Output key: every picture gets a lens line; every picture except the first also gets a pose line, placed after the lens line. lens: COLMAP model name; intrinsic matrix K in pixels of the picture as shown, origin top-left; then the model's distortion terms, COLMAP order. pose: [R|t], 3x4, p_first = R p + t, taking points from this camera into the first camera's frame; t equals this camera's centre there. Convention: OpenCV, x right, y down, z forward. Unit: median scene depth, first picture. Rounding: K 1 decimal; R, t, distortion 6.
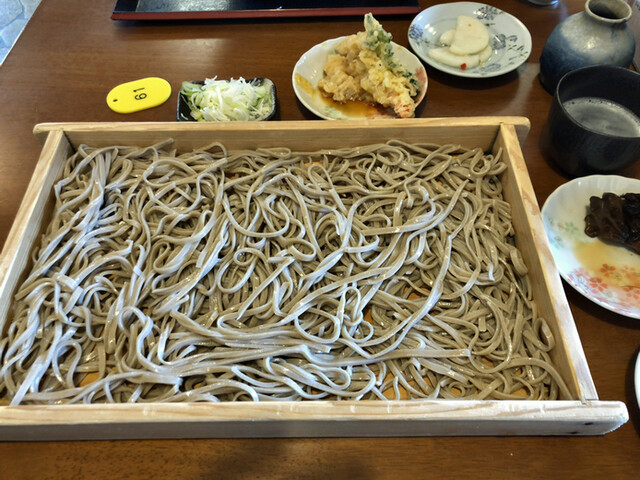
lens RADIAL K [[495.1, 0, 320.0], [0, 495.1, 240.0], [0, 0, 1]] dist [0.008463, -0.010454]
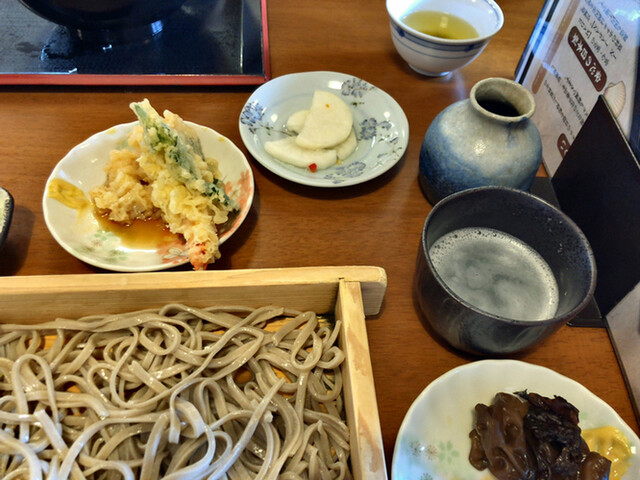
lens RADIAL K [[495.1, 0, 320.0], [0, 495.1, 240.0], [0, 0, 1]] dist [0.008463, -0.010454]
pose [[0.995062, -0.005207, 0.099119, 0.268505], [0.009868, 0.998865, -0.046596, -0.250155], [-0.098764, 0.047345, 0.993984, 0.358553]]
